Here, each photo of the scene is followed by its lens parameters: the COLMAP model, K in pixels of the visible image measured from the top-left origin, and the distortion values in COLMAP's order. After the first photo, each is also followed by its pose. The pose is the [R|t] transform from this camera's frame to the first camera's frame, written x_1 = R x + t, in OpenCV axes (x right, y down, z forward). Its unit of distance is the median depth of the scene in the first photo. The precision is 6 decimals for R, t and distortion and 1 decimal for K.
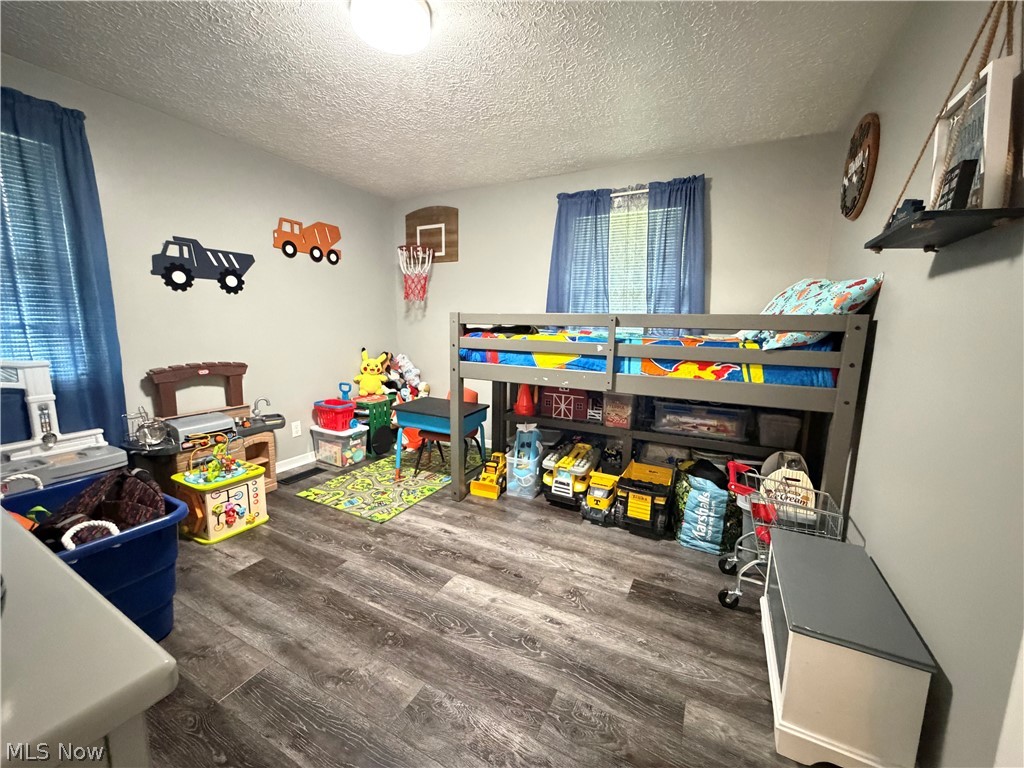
lens RADIAL K [[410.6, 0, 507.1], [0, 410.6, 384.2], [0, 0, 1]] dist [0.000627, -0.000939]
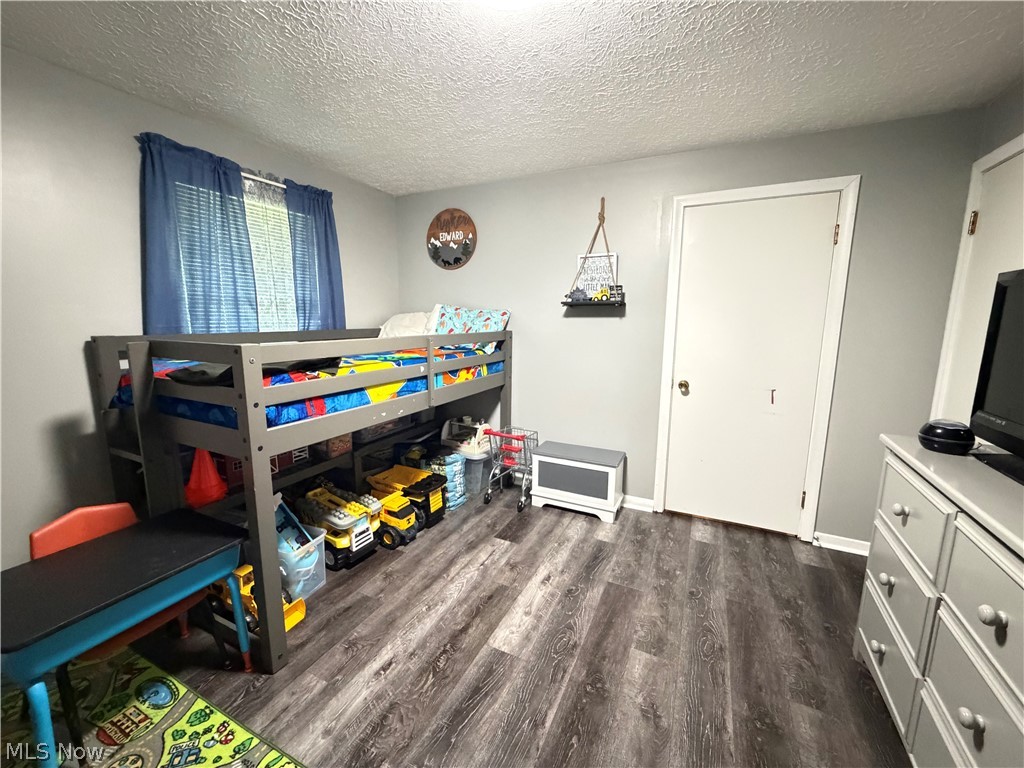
lens RADIAL K [[410.6, 0, 510.5], [0, 410.6, 383.6], [0, 0, 1]] dist [0.000627, -0.000939]
pose [[-0.033588, -0.176788, 0.983676, -0.835432], [0.141491, 0.973477, 0.179786, -0.215524], [-0.989370, 0.145220, -0.007683, 0.827598]]
